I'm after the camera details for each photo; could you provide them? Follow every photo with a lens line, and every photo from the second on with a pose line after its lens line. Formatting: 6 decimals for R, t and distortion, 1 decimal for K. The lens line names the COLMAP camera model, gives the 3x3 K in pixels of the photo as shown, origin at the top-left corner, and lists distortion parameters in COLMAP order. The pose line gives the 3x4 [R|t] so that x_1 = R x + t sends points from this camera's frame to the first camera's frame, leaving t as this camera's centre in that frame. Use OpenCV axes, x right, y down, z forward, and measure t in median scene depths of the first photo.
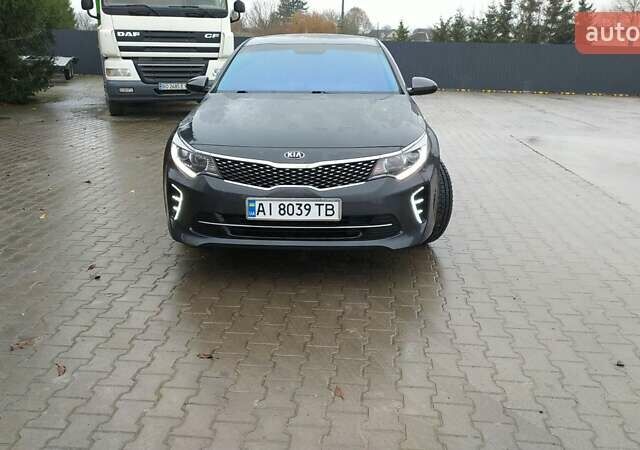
lens RADIAL K [[582.4, 0, 320.0], [0, 582.4, 225.0], [0, 0, 1]] dist [0.048812, -0.000781]
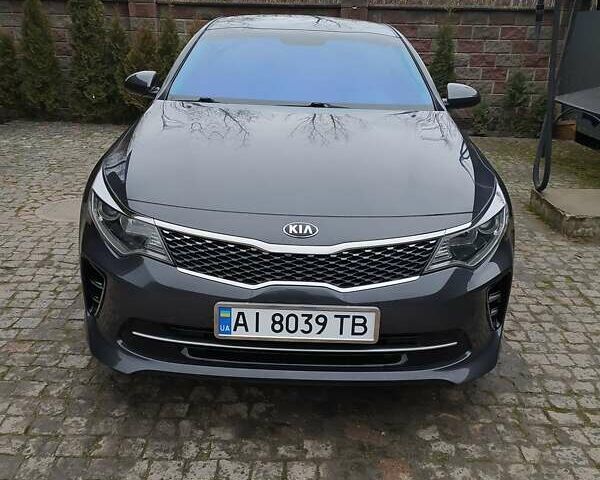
lens RADIAL K [[592.3, 0, 300.0], [0, 592.3, 240.0], [0, 0, 1]] dist [0.045463, -0.004862]
pose [[0.998948, 0.019273, 0.041601, -0.068149], [-0.021115, 0.998795, 0.044302, -0.134825], [-0.040697, -0.045133, 0.998152, 0.410495]]
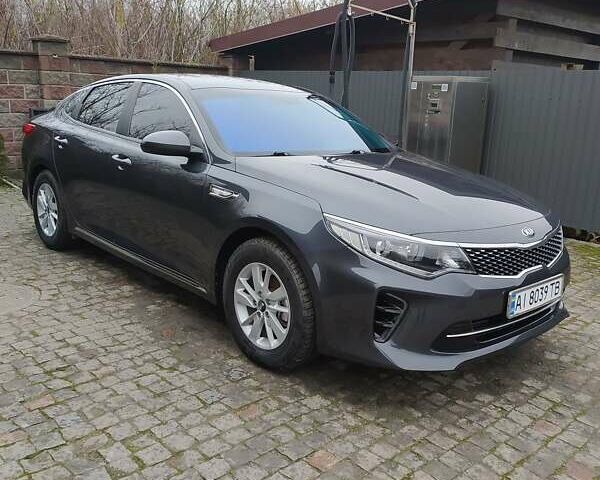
lens RADIAL K [[592.3, 0, 300.0], [0, 592.3, 240.0], [0, 0, 1]] dist [0.045463, -0.004862]
pose [[0.716733, -0.132219, 0.684699, -0.875154], [0.157070, 0.987239, 0.026222, -0.182448], [-0.679429, 0.088751, 0.728354, 0.588868]]
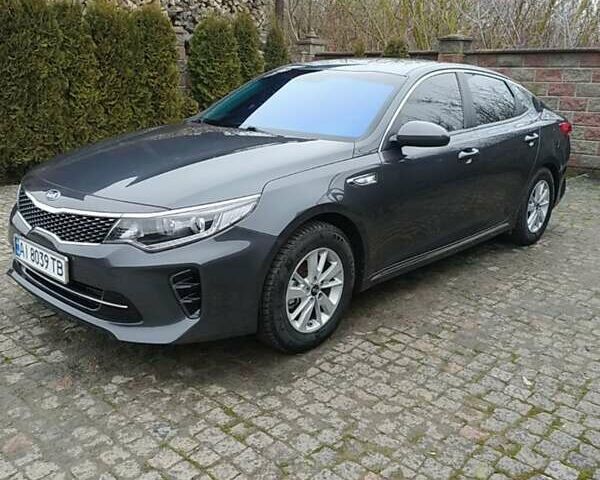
lens RADIAL K [[592.3, 0, 300.0], [0, 592.3, 240.0], [0, 0, 1]] dist [0.045463, -0.004862]
pose [[0.750069, 0.200158, -0.630344, 0.776590], [-0.215297, 0.975086, 0.053436, -0.178829], [0.625335, 0.095630, 0.774474, 0.556950]]
